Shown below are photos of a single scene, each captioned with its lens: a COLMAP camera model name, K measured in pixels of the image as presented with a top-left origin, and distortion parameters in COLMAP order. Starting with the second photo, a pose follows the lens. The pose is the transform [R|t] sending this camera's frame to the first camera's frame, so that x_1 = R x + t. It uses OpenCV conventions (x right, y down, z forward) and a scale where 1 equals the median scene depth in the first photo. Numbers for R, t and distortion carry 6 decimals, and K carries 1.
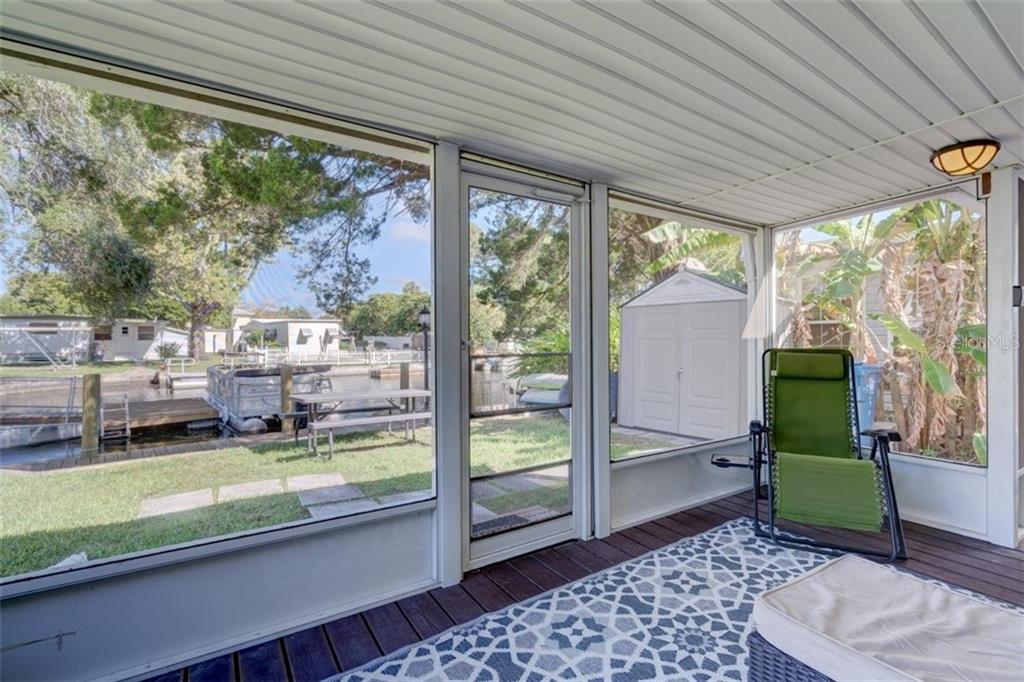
lens RADIAL K [[465.9, 0, 517.2], [0, 465.9, 343.8], [0, 0, 1]] dist [-0.008501, 0.002194]
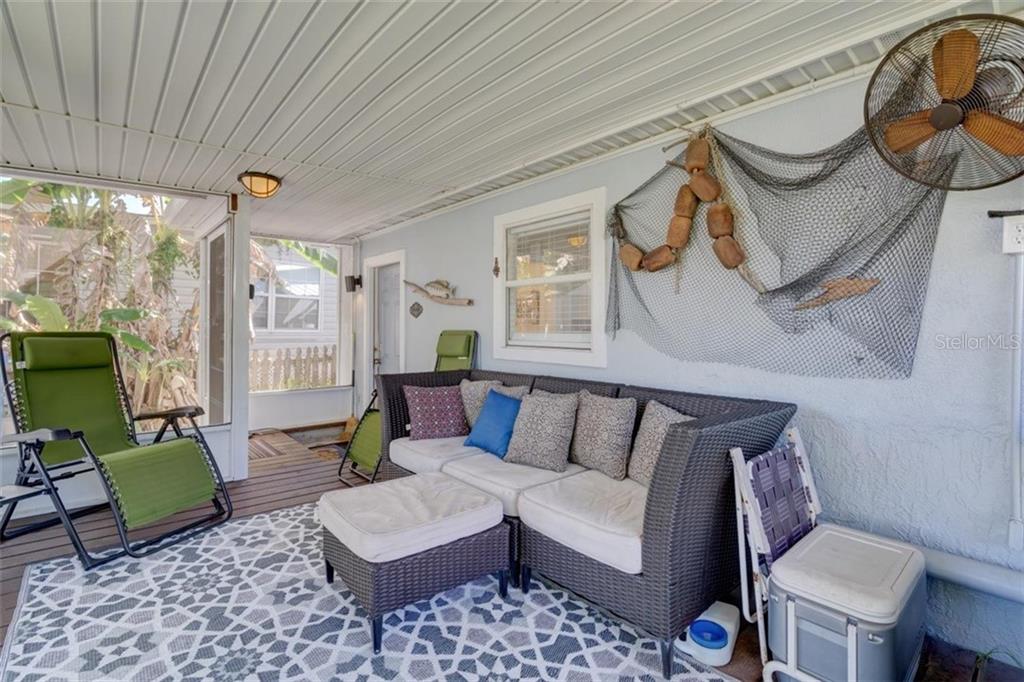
lens RADIAL K [[465.9, 0, 519.0], [0, 465.9, 323.5], [0, 0, 1]] dist [-0.008501, 0.002194]
pose [[-0.136692, 0.012016, 0.990541, -0.142735], [-0.005005, 0.999905, -0.012821, 0.001046], [-0.990601, -0.006711, -0.136619, 0.150595]]
